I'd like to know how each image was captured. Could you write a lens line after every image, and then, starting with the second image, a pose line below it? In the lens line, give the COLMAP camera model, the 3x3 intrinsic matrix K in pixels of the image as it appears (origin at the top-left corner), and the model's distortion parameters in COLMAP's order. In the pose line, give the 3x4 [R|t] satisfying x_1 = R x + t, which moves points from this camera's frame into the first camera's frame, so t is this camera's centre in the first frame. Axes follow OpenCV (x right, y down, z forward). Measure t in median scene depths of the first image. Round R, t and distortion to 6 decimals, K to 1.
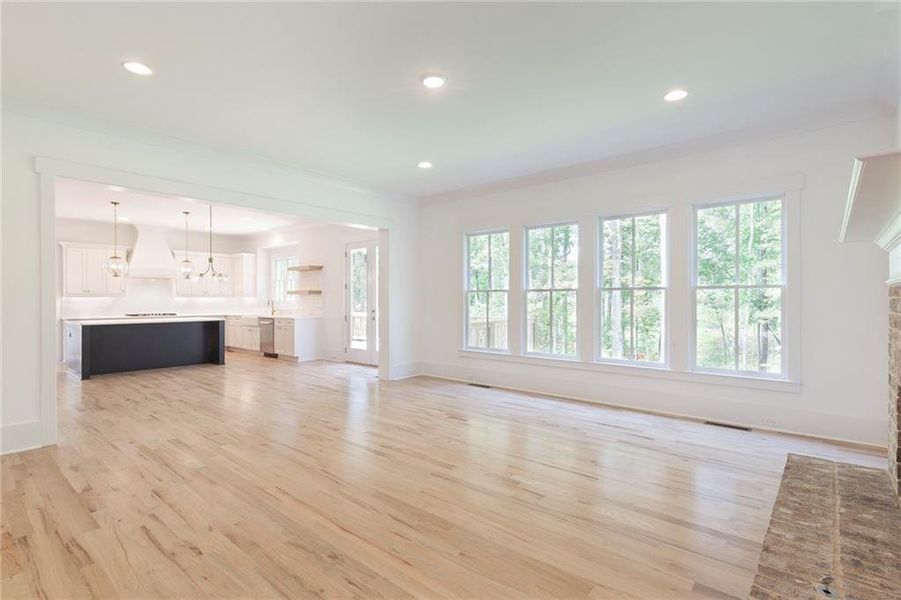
lens RADIAL K [[427.3, 0, 449.0], [0, 427.3, 297.6], [0, 0, 1]] dist [-0.013033, 0.000144]
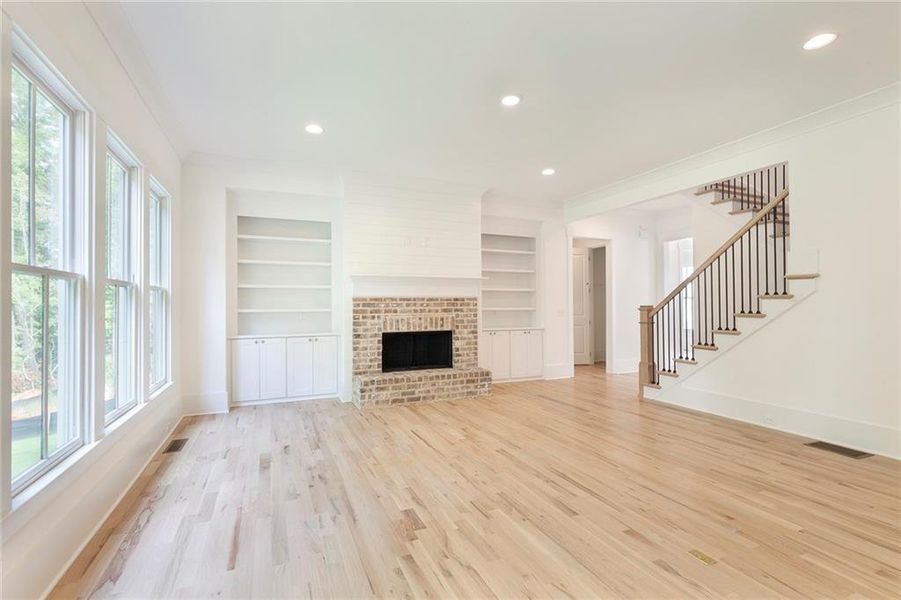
lens RADIAL K [[427.3, 0, 449.0], [0, 427.3, 297.6], [0, 0, 1]] dist [-0.013033, 0.000144]
pose [[-0.895652, 0.011872, 0.444596, -0.337800], [0.002207, 0.999750, -0.022252, 0.004868], [-0.444749, -0.018949, -0.895455, 1.821024]]
